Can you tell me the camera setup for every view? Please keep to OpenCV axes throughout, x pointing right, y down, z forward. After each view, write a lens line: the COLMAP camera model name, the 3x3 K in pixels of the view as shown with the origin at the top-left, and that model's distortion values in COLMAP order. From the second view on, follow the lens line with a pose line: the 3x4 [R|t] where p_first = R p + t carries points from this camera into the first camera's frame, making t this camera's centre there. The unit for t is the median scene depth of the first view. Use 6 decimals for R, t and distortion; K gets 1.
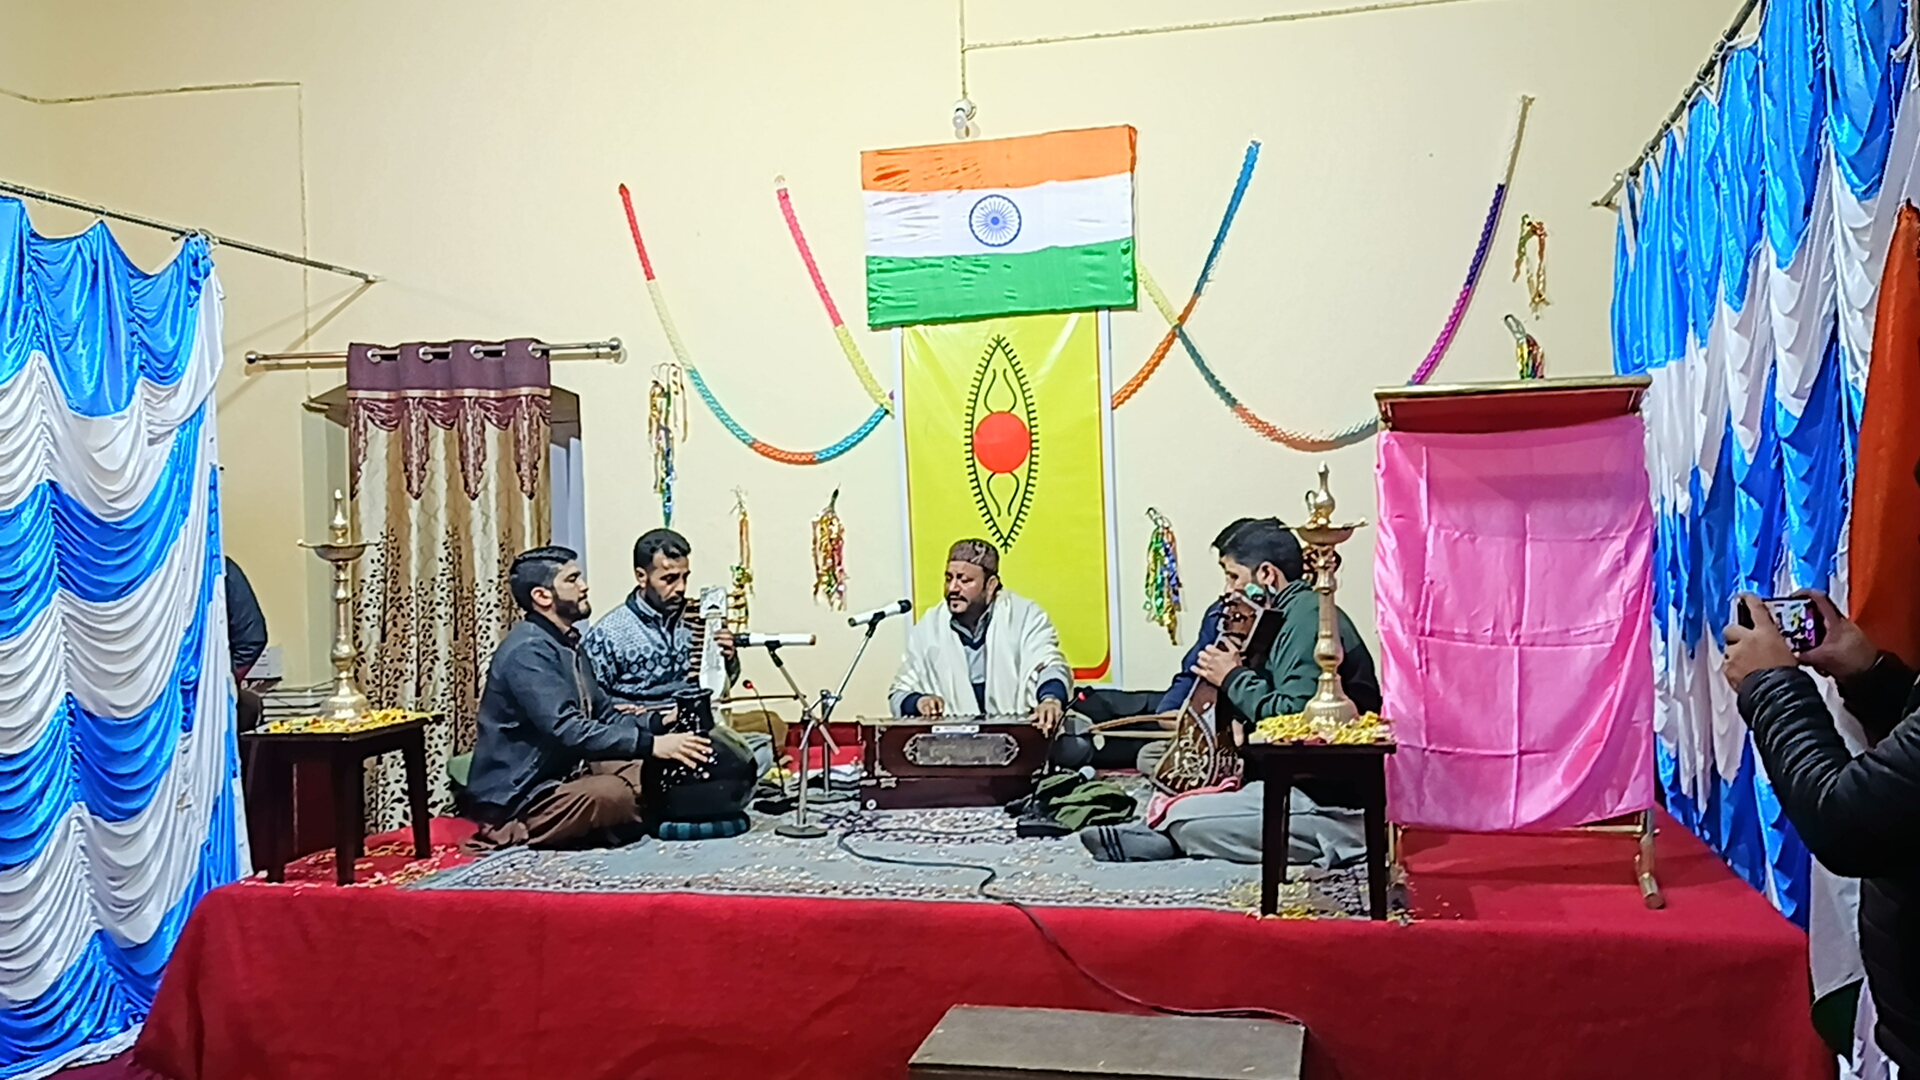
lens RADIAL K [[1752.0, 0, 957.6], [0, 1752.0, 541.0], [0, 0, 1]] dist [0.040325, 0.000000]
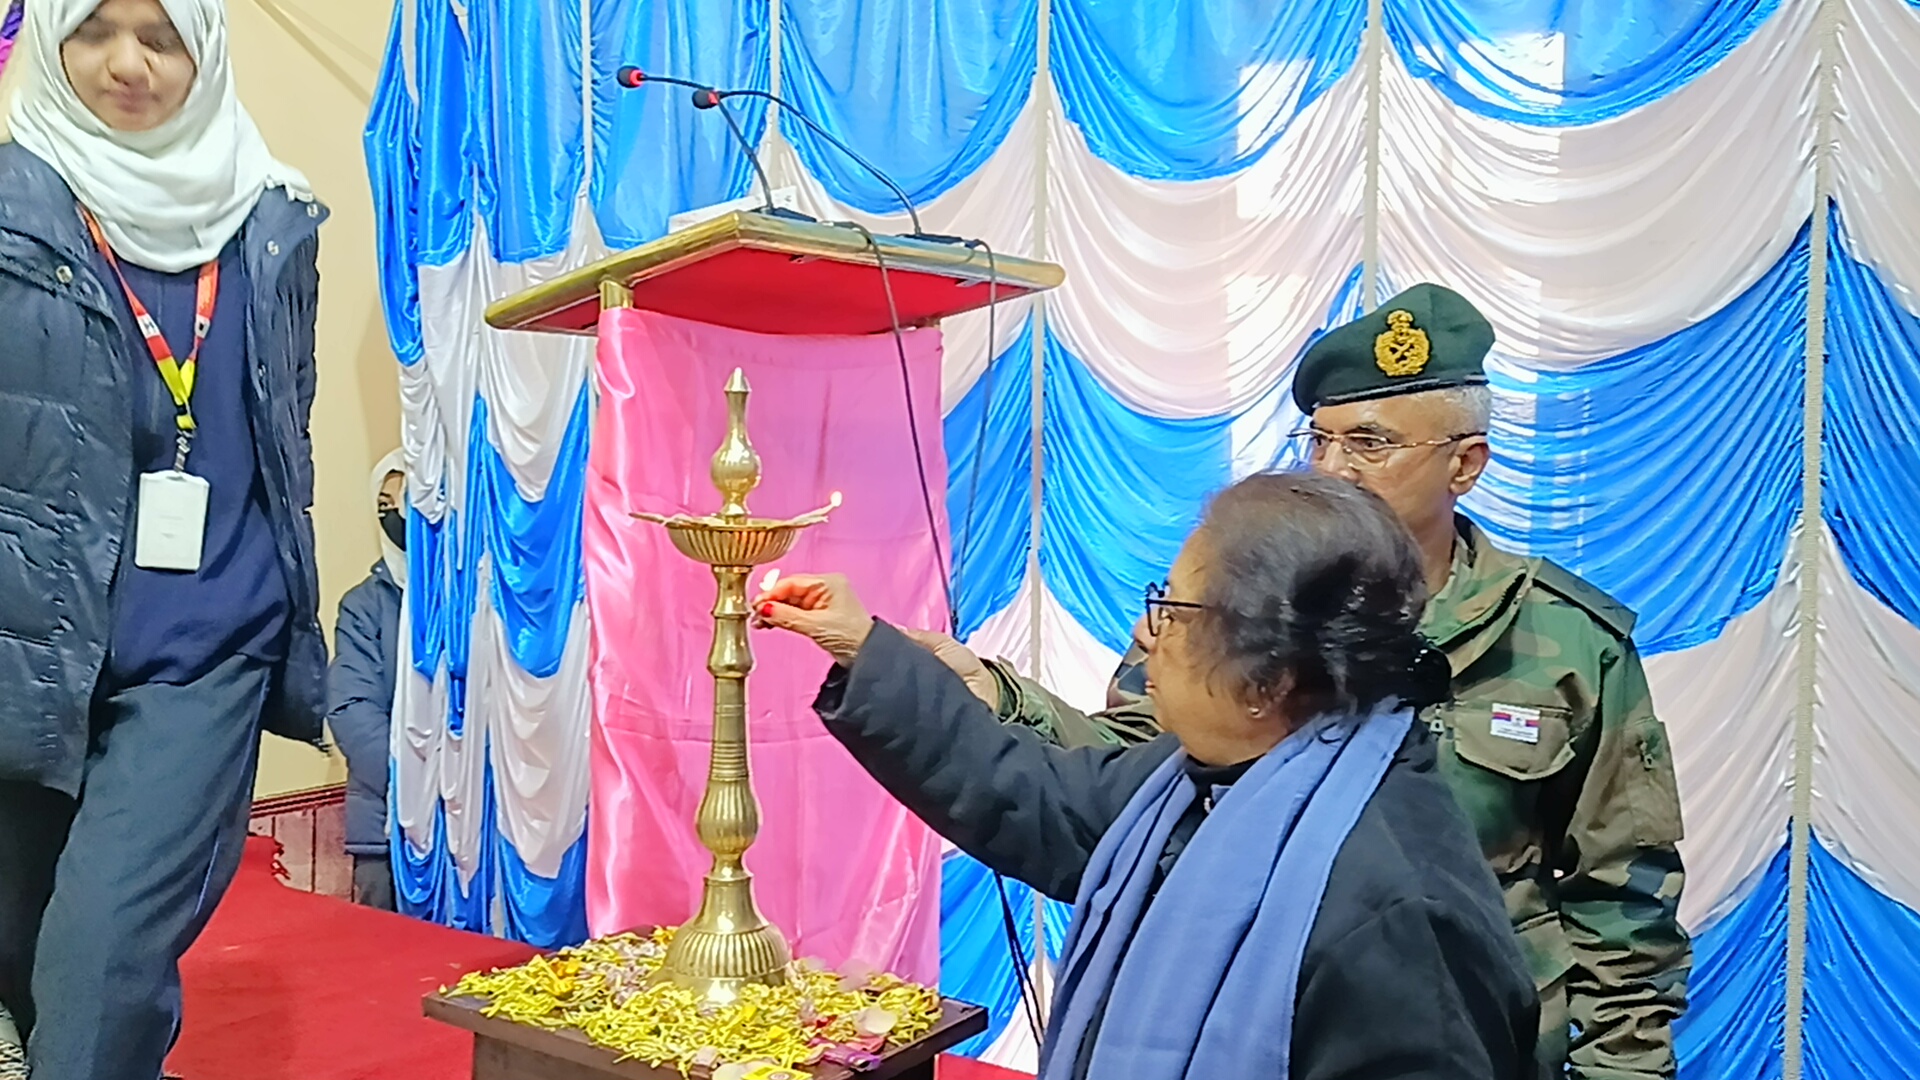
lens RADIAL K [[1752.0, 0, 933.1], [0, 1752.0, 552.7], [0, 0, 1]] dist [0.040325, 0.000000]
pose [[0.384295, -0.018052, 0.923034, -0.098940], [-0.022347, 0.999334, 0.028848, -0.008639], [-0.922940, -0.031713, 0.383636, 0.484403]]
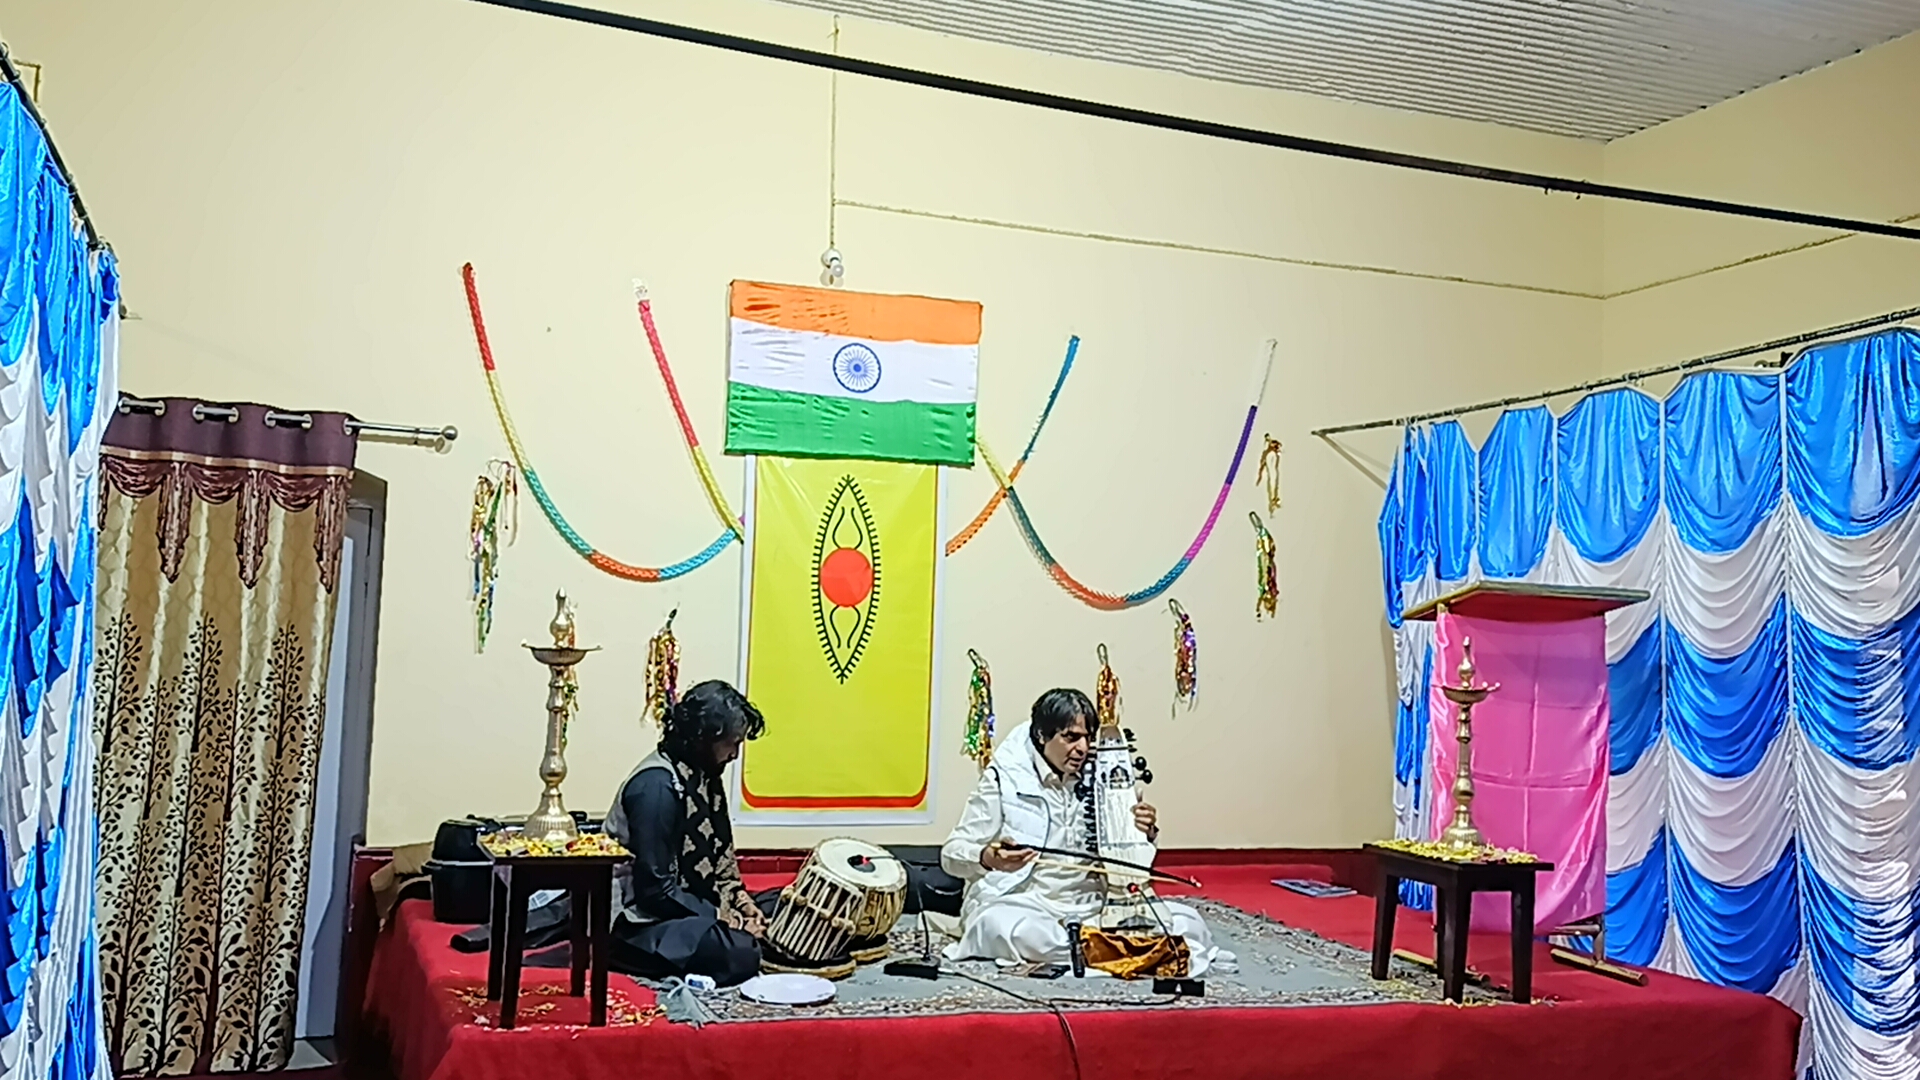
lens RADIAL K [[1752.0, 0, 969.3], [0, 1752.0, 546.6], [0, 0, 1]] dist [0.040325, 0.000000]
pose [[0.829249, 0.095306, 0.550693, -0.482151], [-0.055954, 0.994560, -0.087866, 0.012946], [-0.556071, 0.042050, 0.830070, 0.089566]]
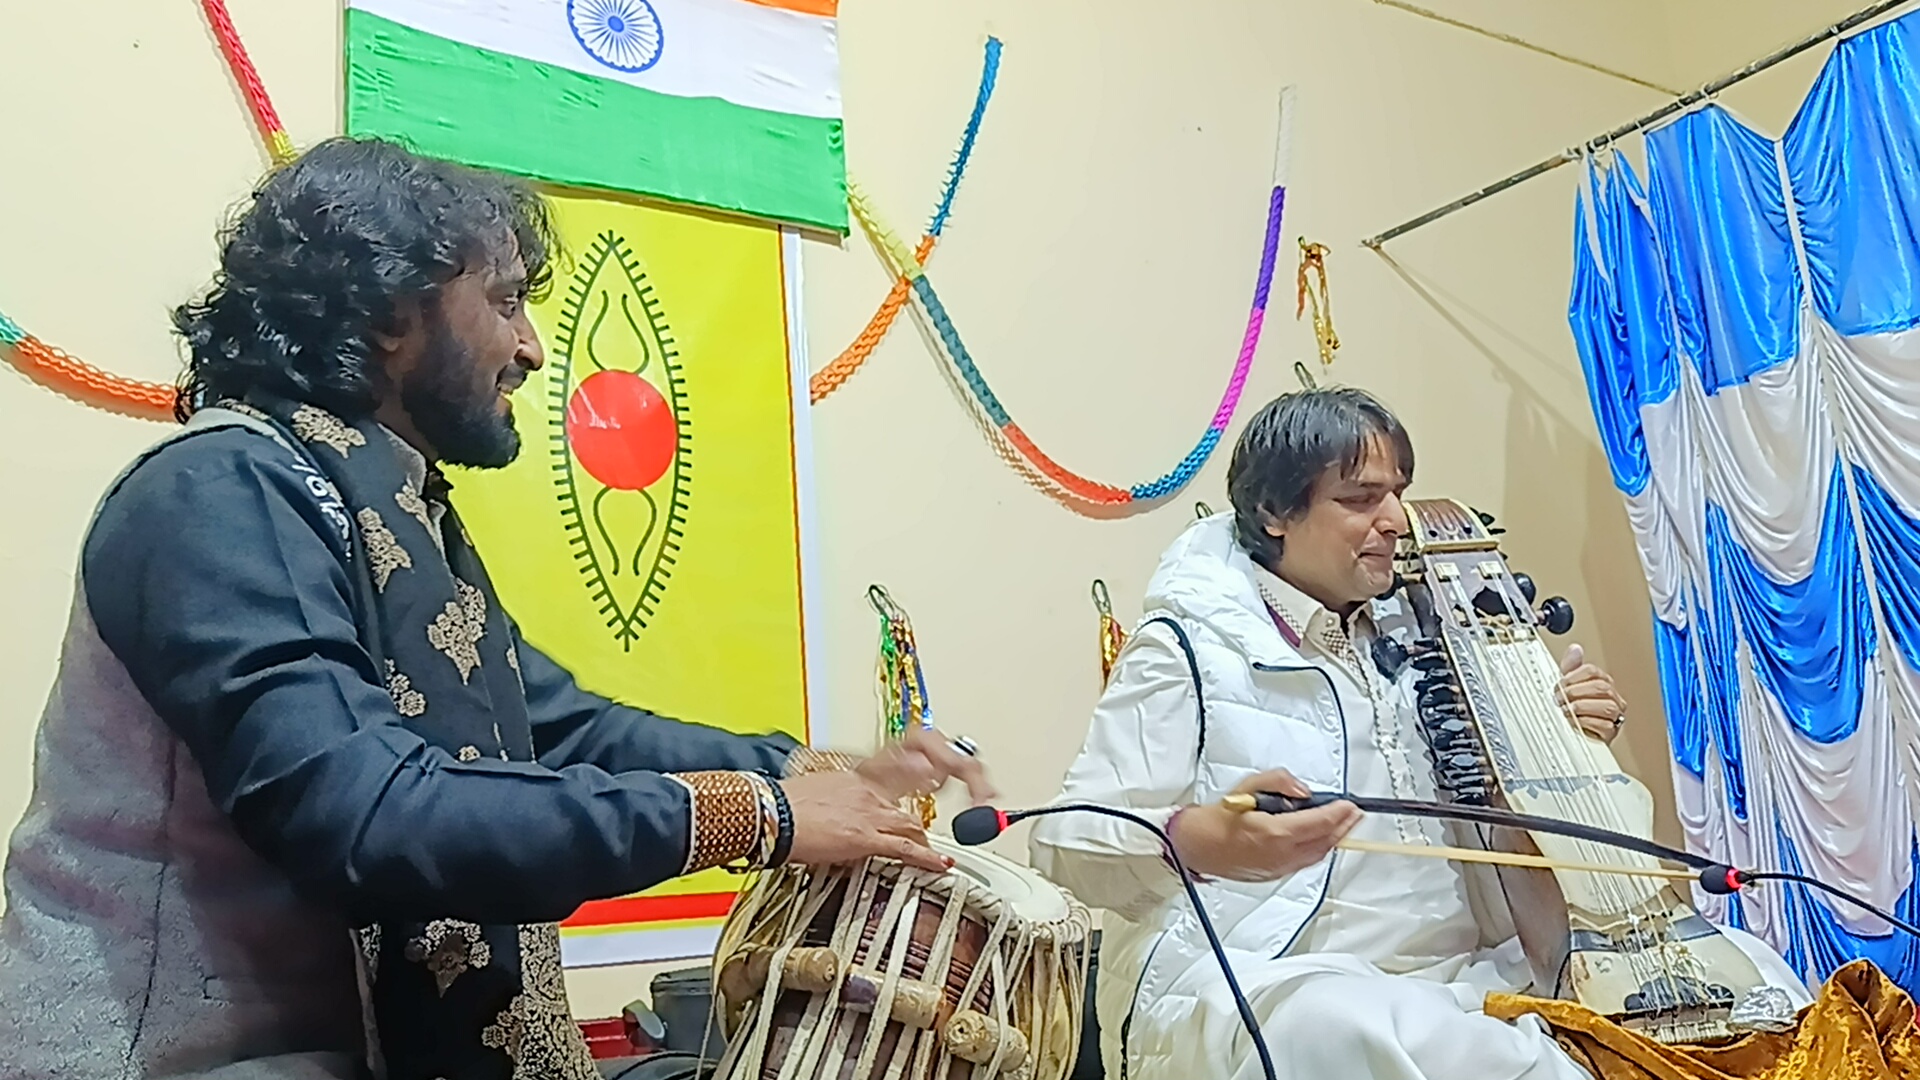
lens RADIAL K [[1752.0, 0, 955.9], [0, 1752.0, 533.9], [0, 0, 1]] dist [0.040325, 0.000000]
pose [[0.696551, 0.144974, 0.702709, -0.250722], [0.053275, 0.966222, -0.252146, 0.101415], [-0.715527, 0.213069, 0.665299, 0.594729]]
